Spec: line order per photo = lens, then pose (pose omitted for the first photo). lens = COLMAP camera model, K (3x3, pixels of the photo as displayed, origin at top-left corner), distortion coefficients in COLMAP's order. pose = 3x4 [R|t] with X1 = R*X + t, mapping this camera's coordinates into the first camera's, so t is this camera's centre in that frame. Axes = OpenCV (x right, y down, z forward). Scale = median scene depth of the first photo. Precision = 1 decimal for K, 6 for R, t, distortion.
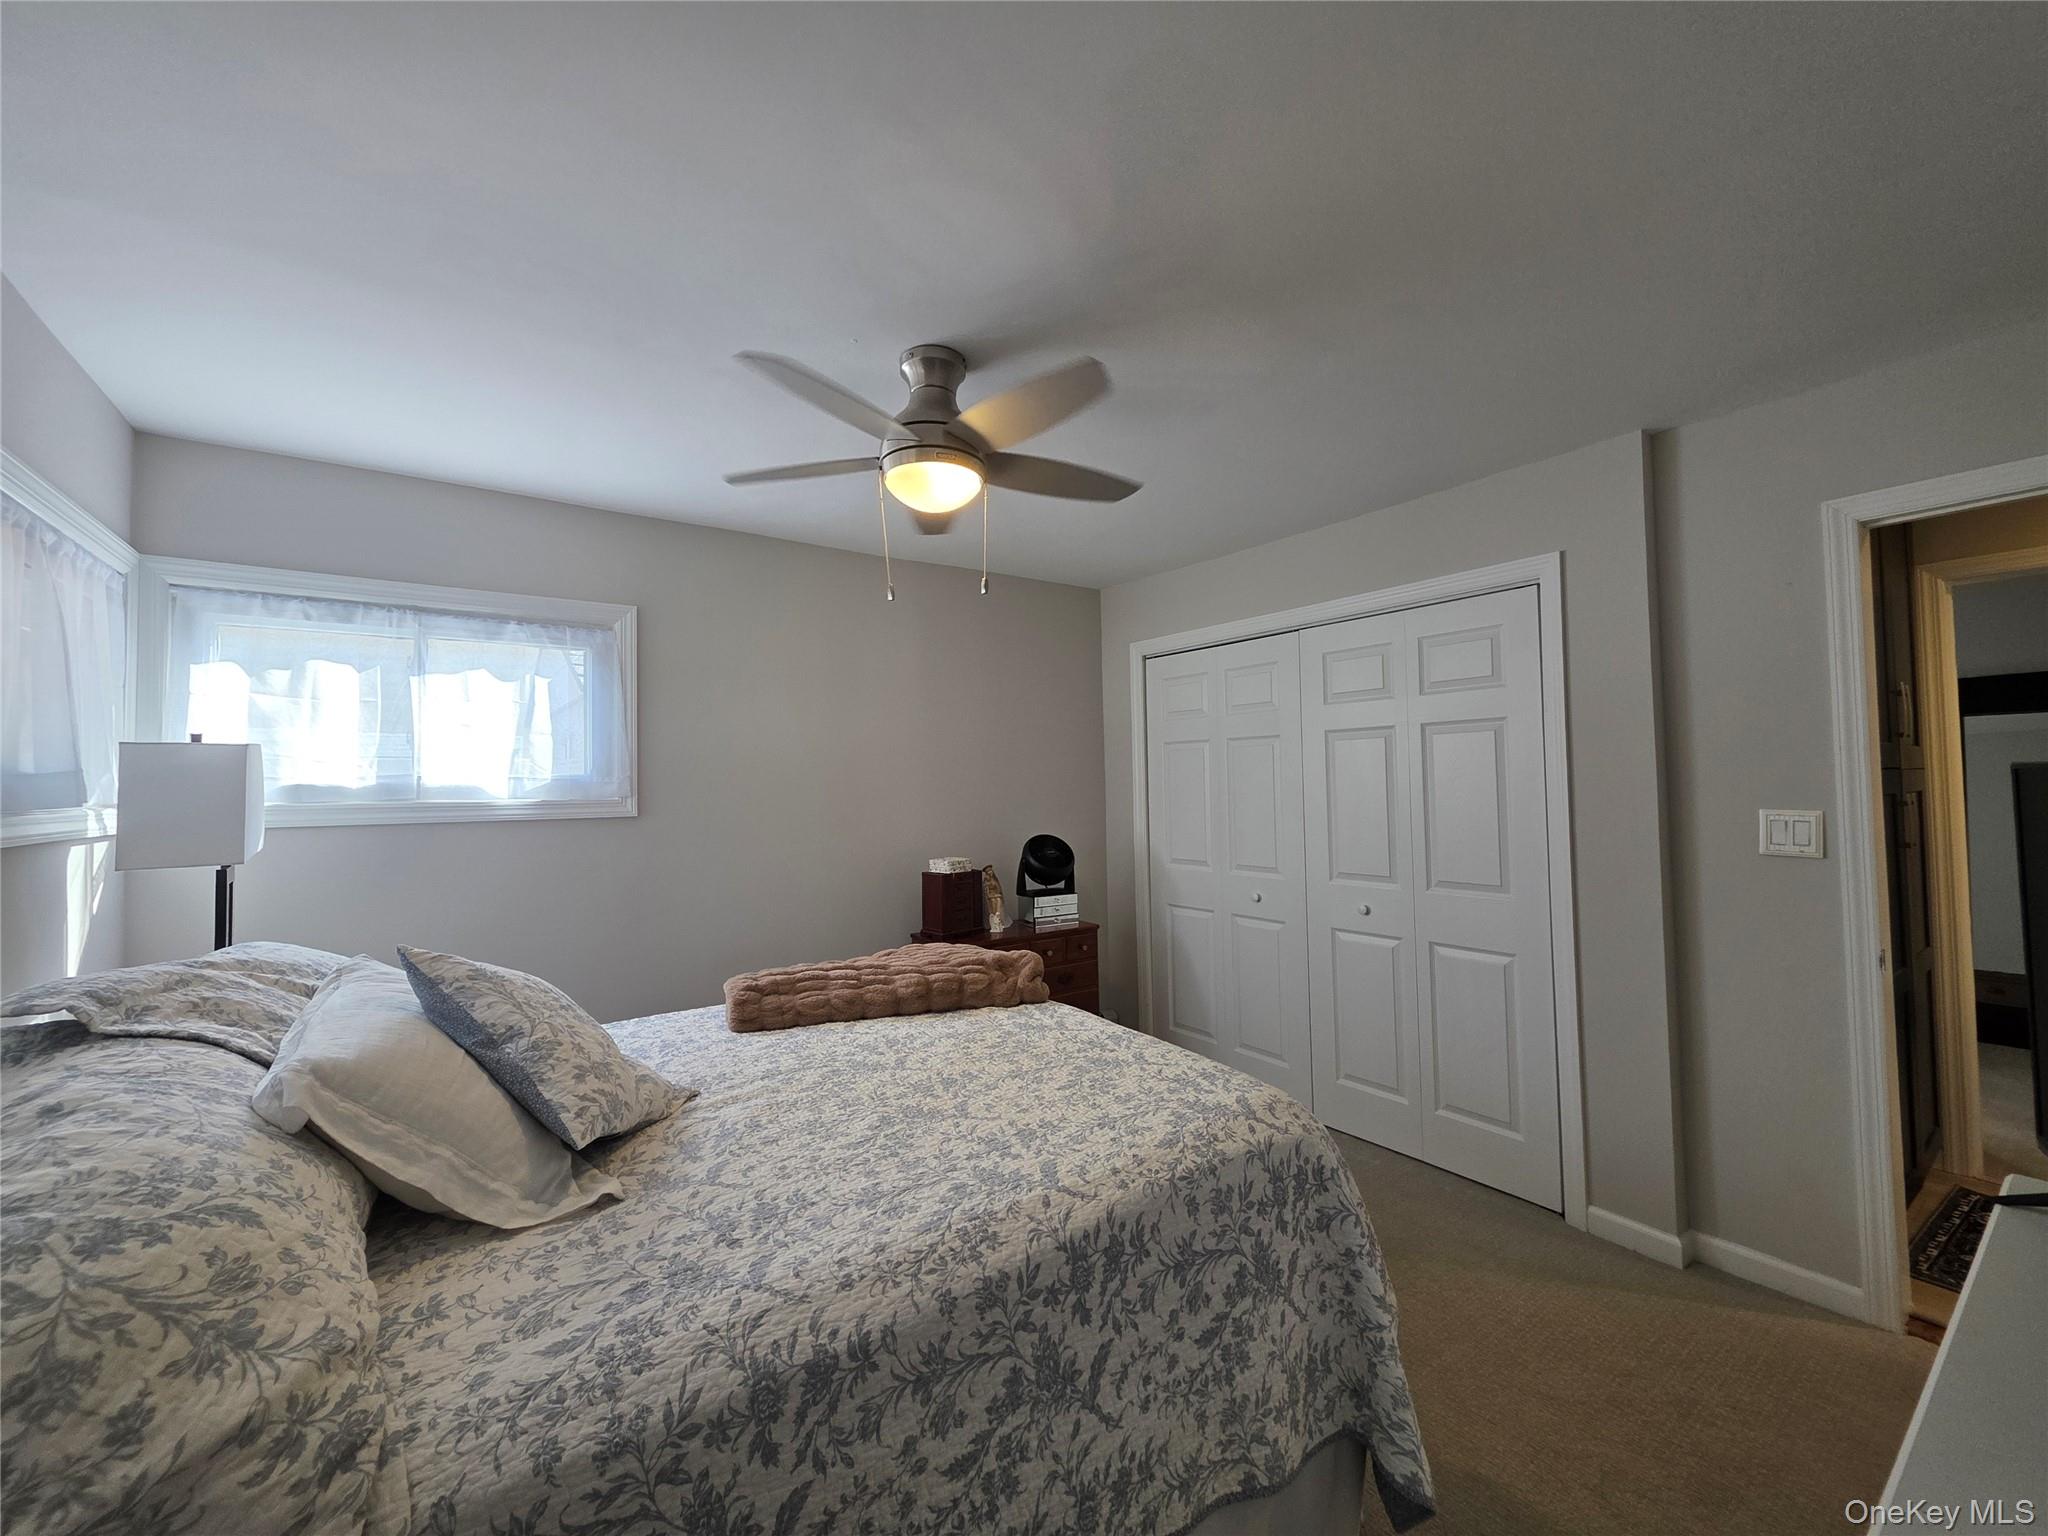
lens RADIAL K [[813.8, 0, 1025.8], [0, 813.8, 773.5], [0, 0, 1]] dist [0.002280, -0.000100]
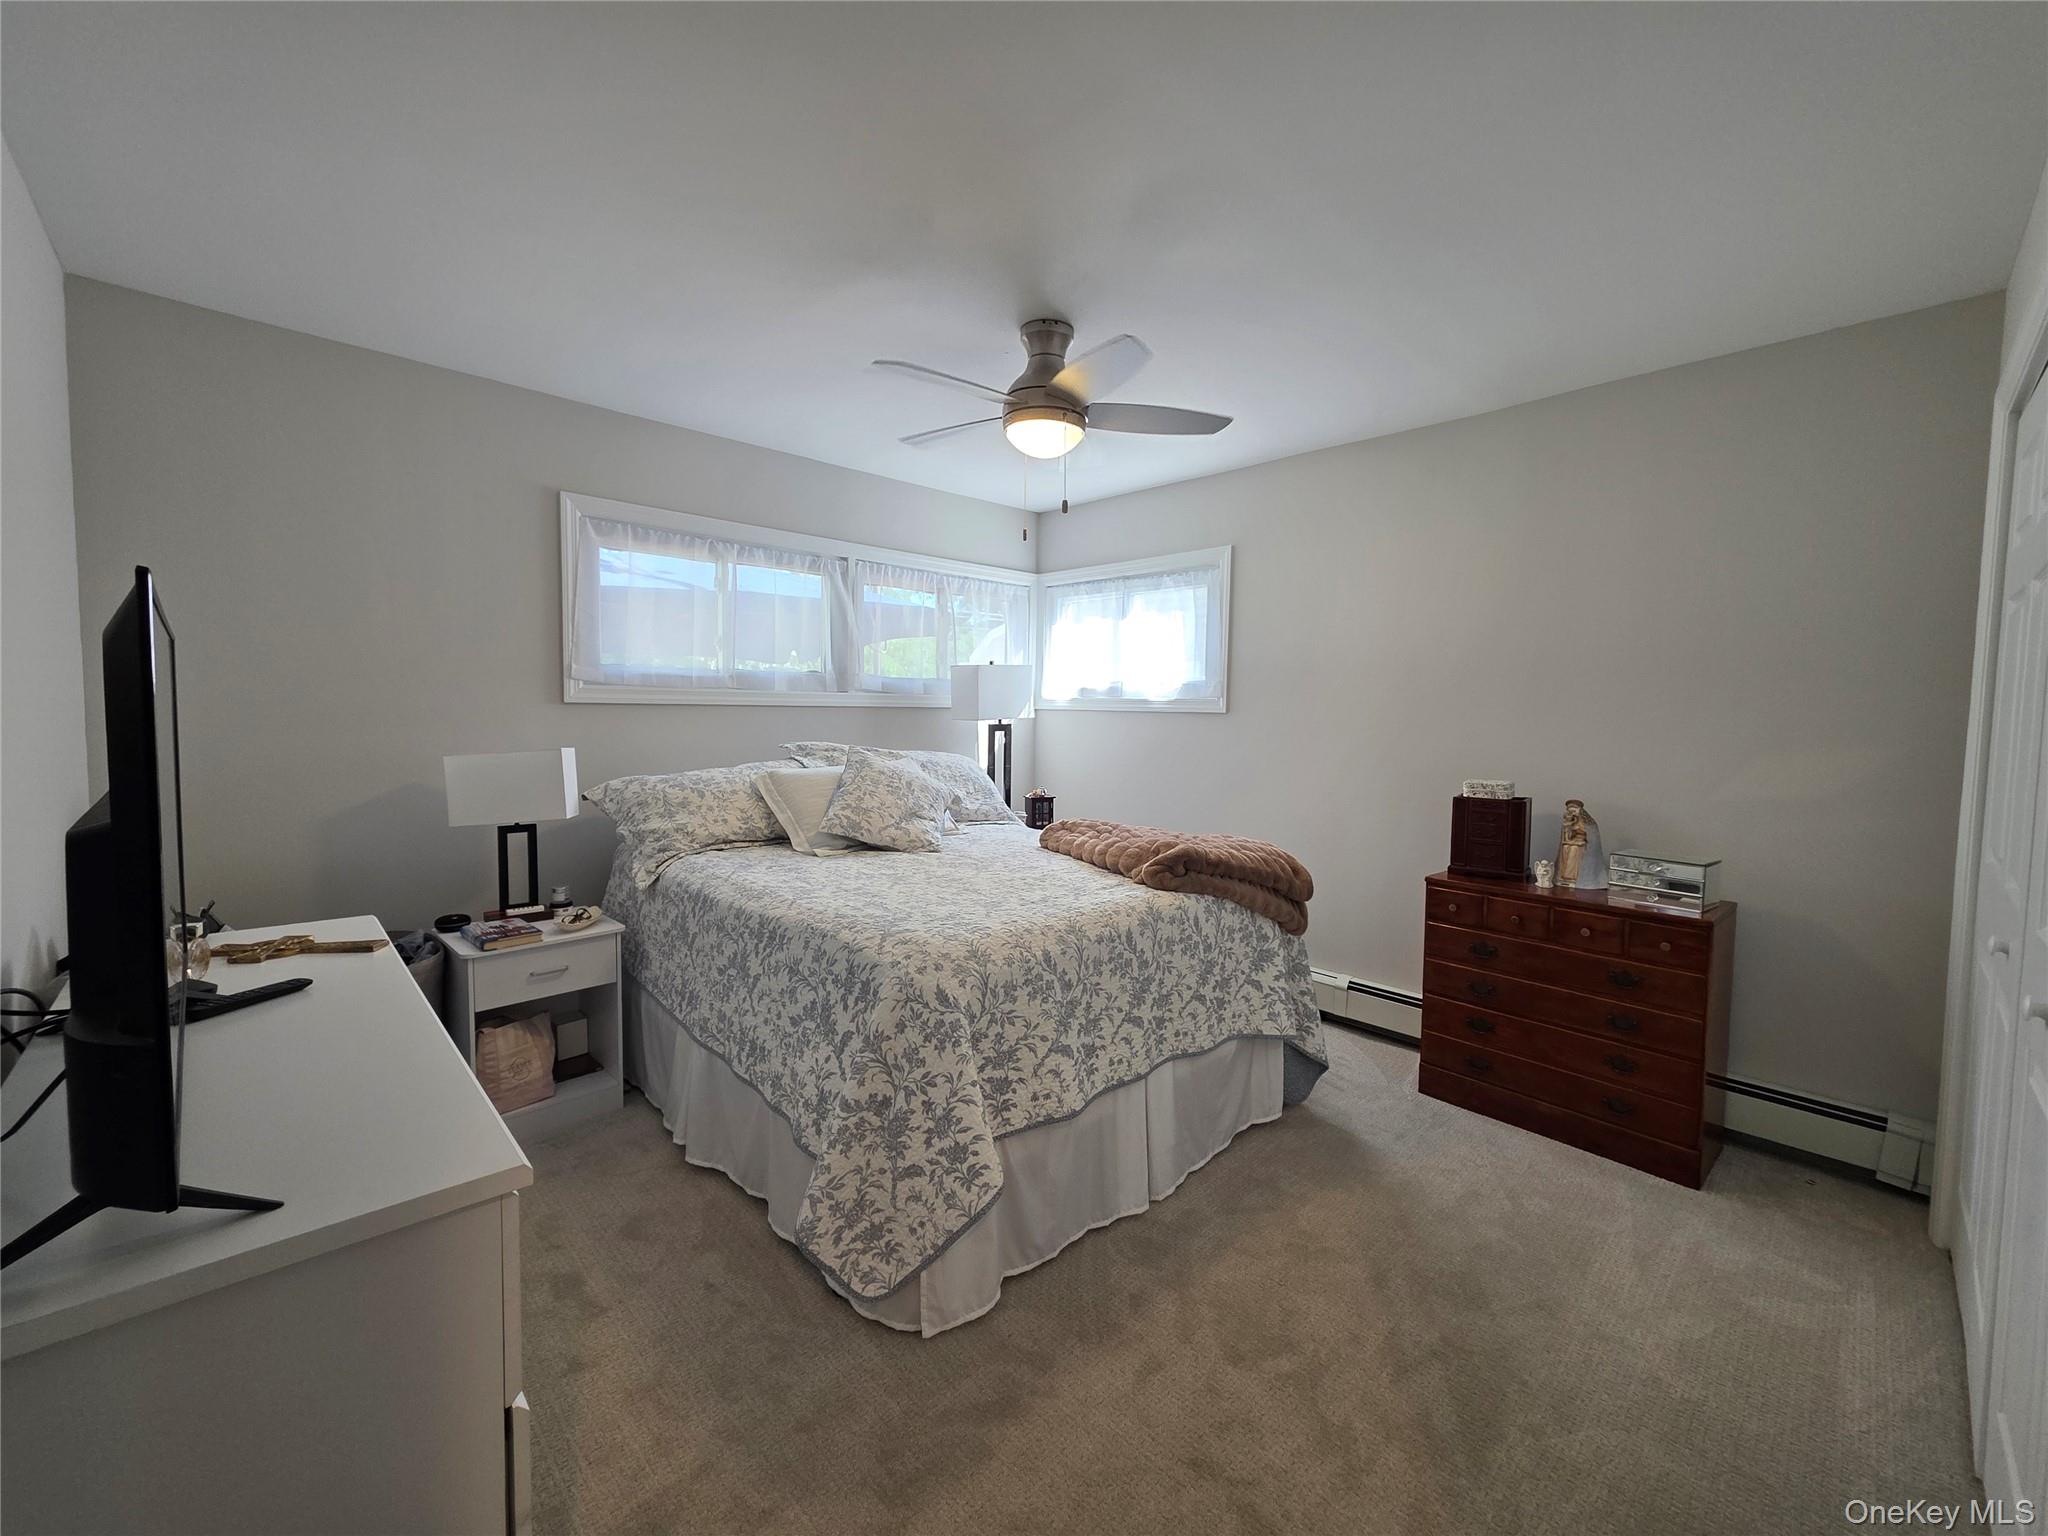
lens RADIAL K [[827.4, 0, 1030.3], [0, 827.4, 759.9], [0, 0, 1]] dist [0.001113, -0.000010]
pose [[0.136668, 0.079919, -0.987388, 1.013505], [-0.001662, 0.996757, 0.080448, 0.029622], [0.990615, -0.009353, 0.136358, 0.684749]]
